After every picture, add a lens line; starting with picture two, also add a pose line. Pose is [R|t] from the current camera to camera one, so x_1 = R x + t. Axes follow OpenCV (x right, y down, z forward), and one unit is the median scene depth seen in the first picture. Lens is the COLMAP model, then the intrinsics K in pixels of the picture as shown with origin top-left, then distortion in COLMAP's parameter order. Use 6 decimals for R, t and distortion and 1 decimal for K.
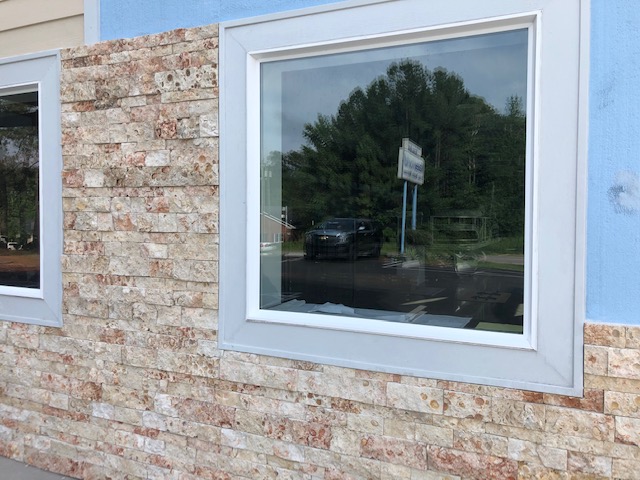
lens RADIAL K [[520.8, 0, 322.8], [0, 520.8, 240.4], [0, 0, 1]] dist [0.025958, -0.008840]
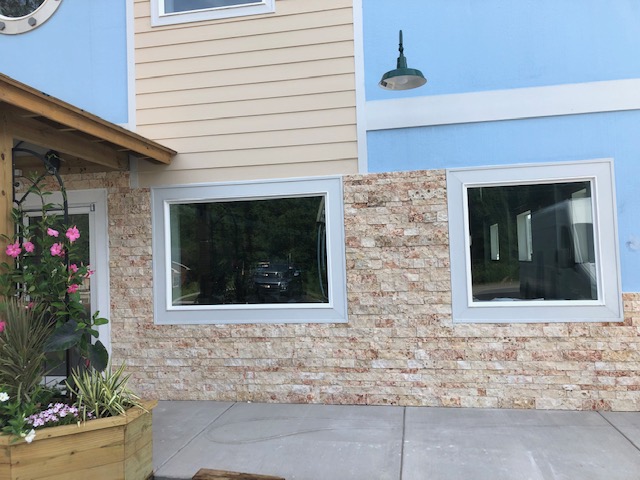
lens RADIAL K [[520.8, 0, 322.8], [0, 520.8, 240.4], [0, 0, 1]] dist [0.025958, -0.008840]
pose [[0.970745, -0.035795, 0.237429, -1.135506], [0.052523, 0.996534, -0.064506, -0.010936], [-0.234297, 0.075089, 0.969261, -0.882327]]
